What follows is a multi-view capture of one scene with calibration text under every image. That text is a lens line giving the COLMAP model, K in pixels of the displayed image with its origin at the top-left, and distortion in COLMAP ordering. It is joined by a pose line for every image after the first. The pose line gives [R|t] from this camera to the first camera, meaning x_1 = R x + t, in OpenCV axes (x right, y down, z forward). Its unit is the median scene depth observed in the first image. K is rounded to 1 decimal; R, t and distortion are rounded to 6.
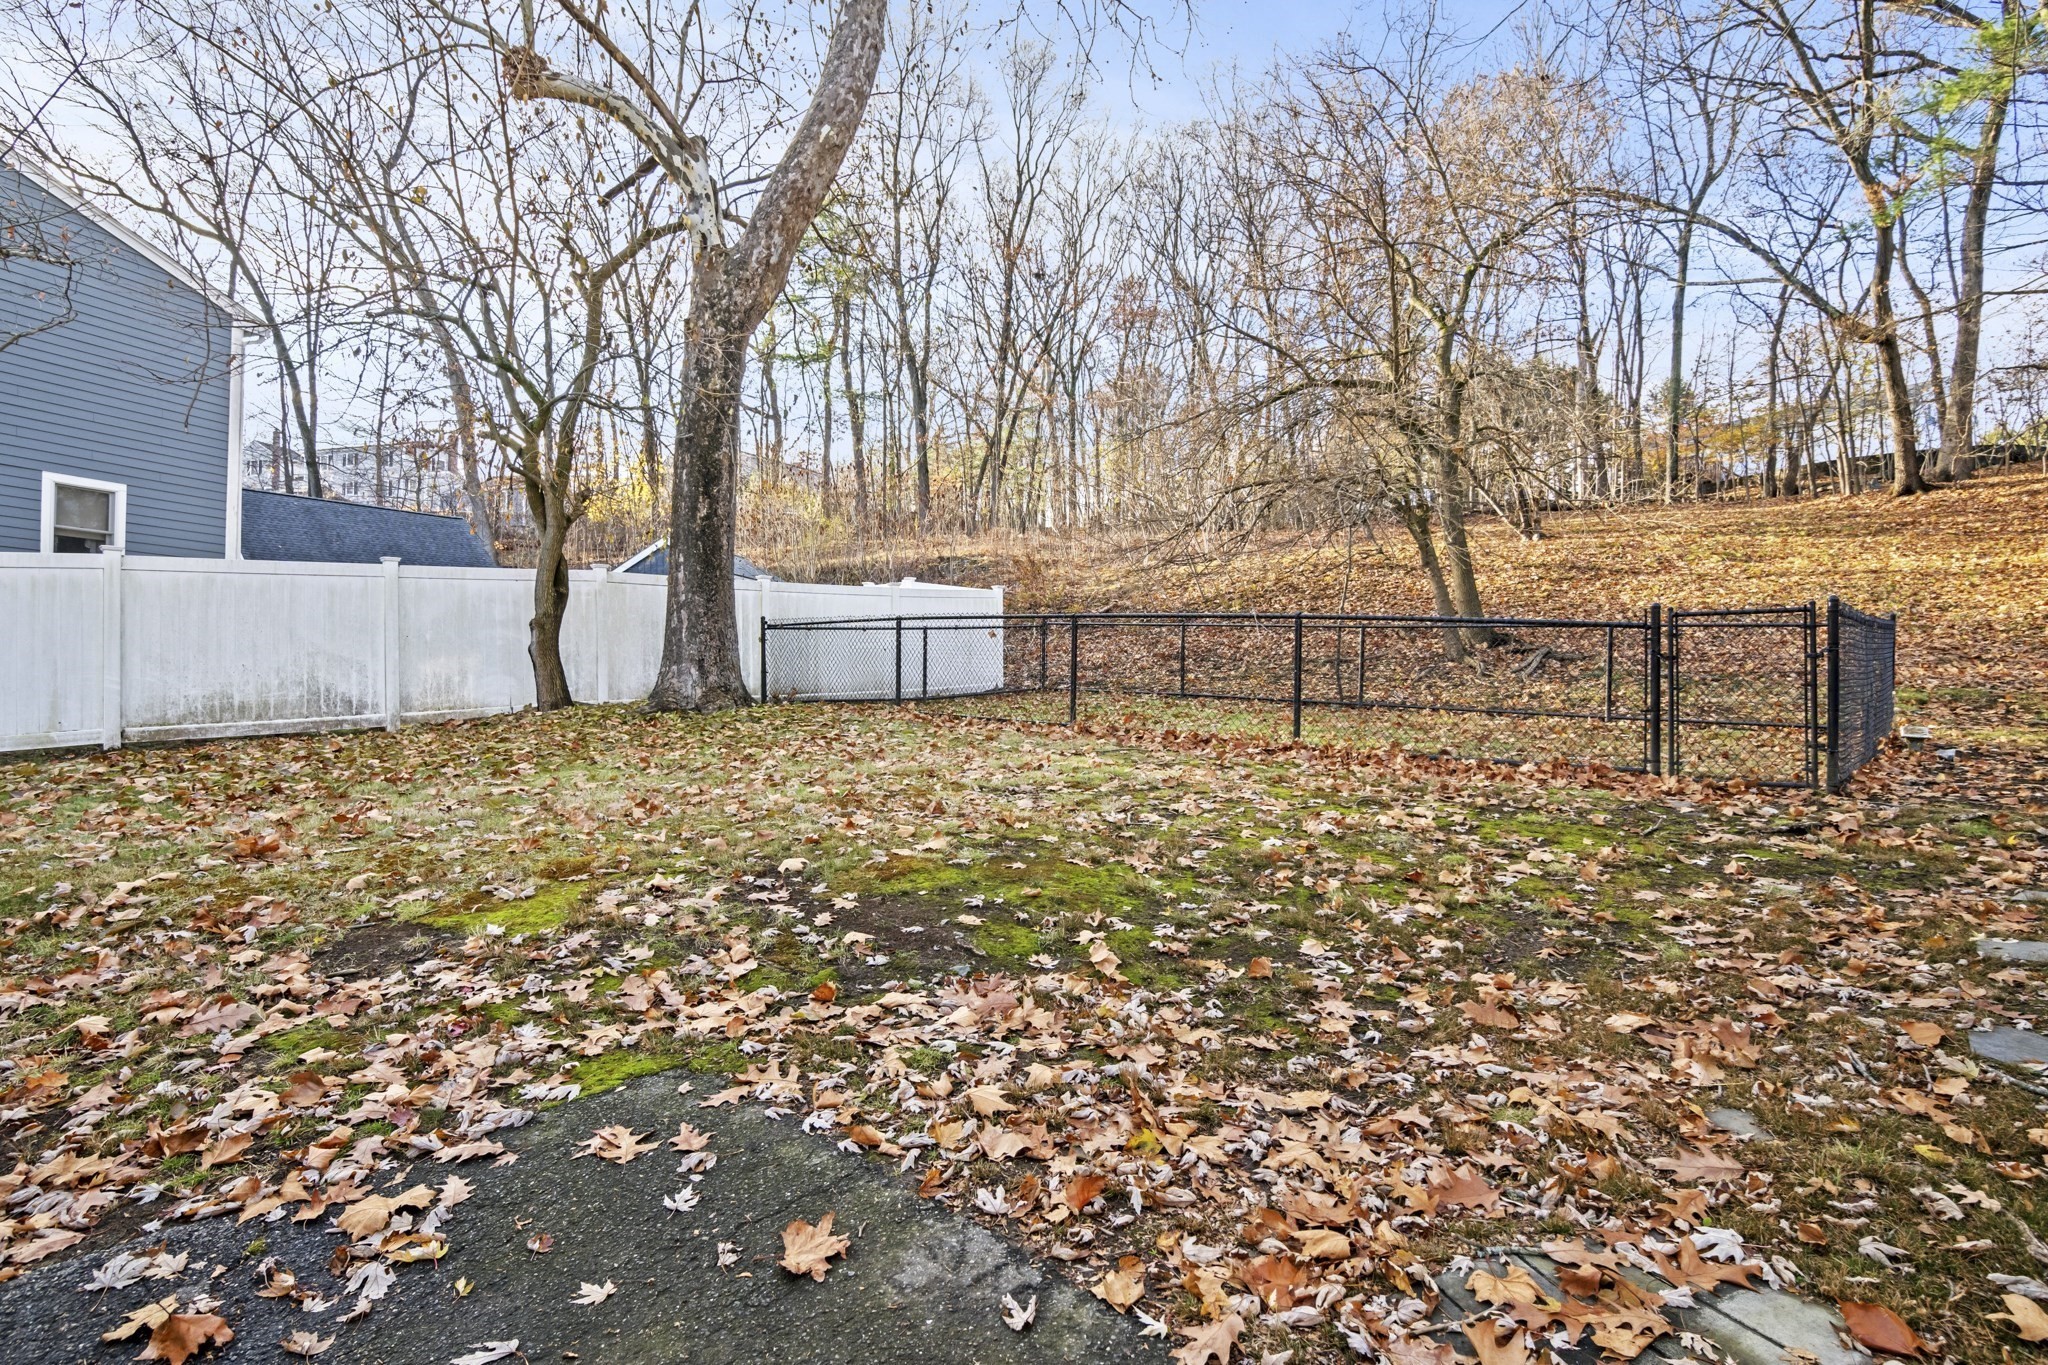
lens RADIAL K [[920.4, 0, 1024.0], [0, 920.4, 682.5], [0, 0, 1]] dist [-0.001464, -0.000274]
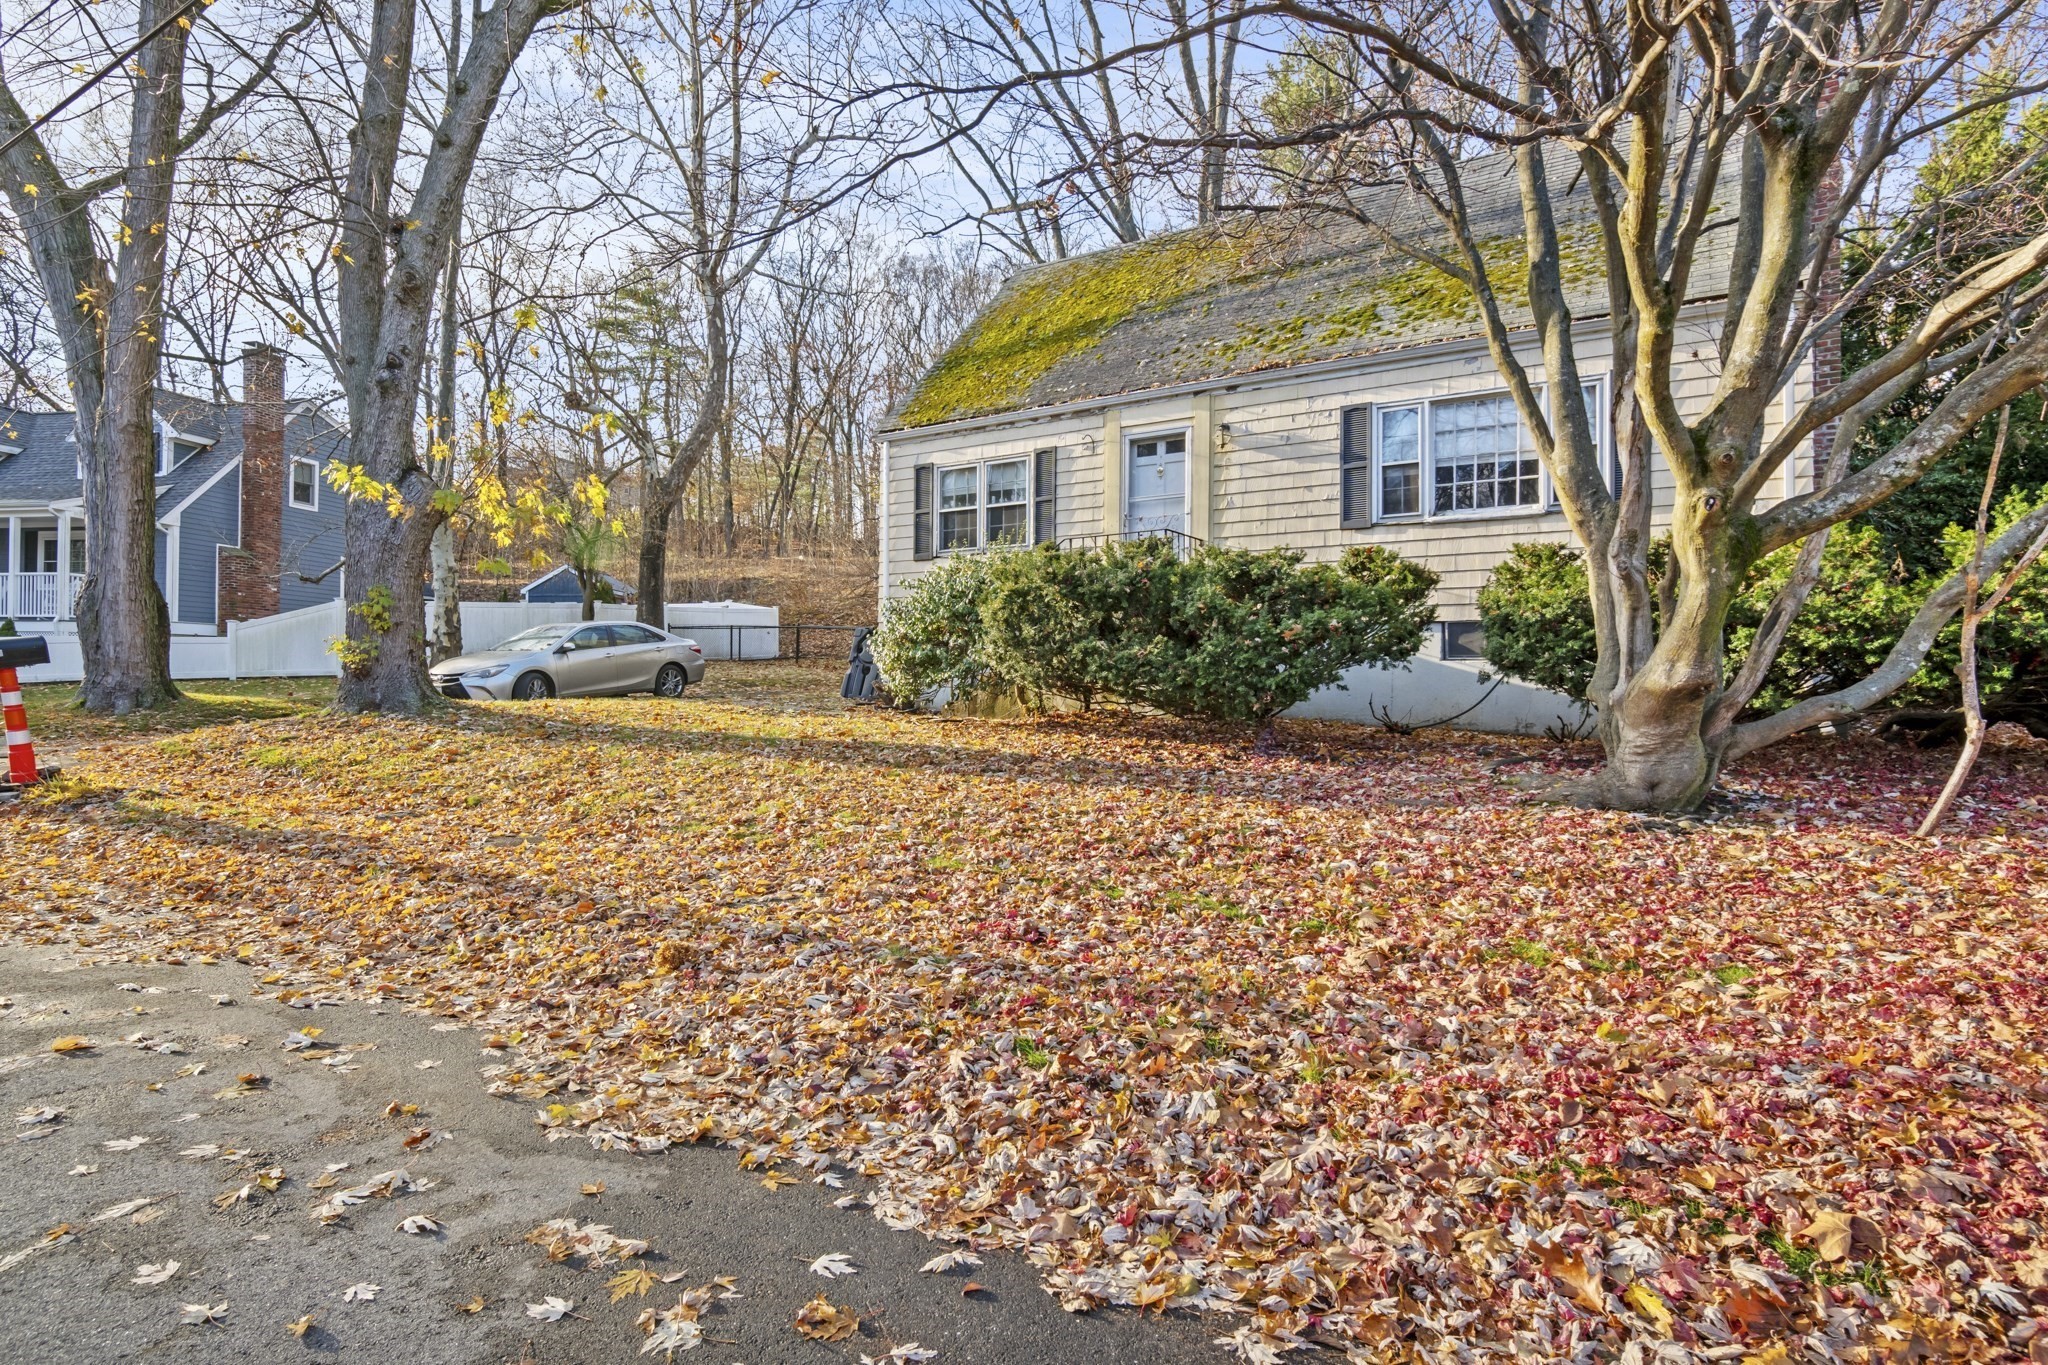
lens RADIAL K [[920.4, 0, 1024.0], [0, 920.4, 682.5], [0, 0, 1]] dist [-0.001464, -0.000274]
pose [[0.978196, 0.000871, 0.207683, 0.085320], [-0.004766, 0.999822, 0.018255, 0.022522], [-0.207630, -0.018846, 0.978026, -1.111560]]
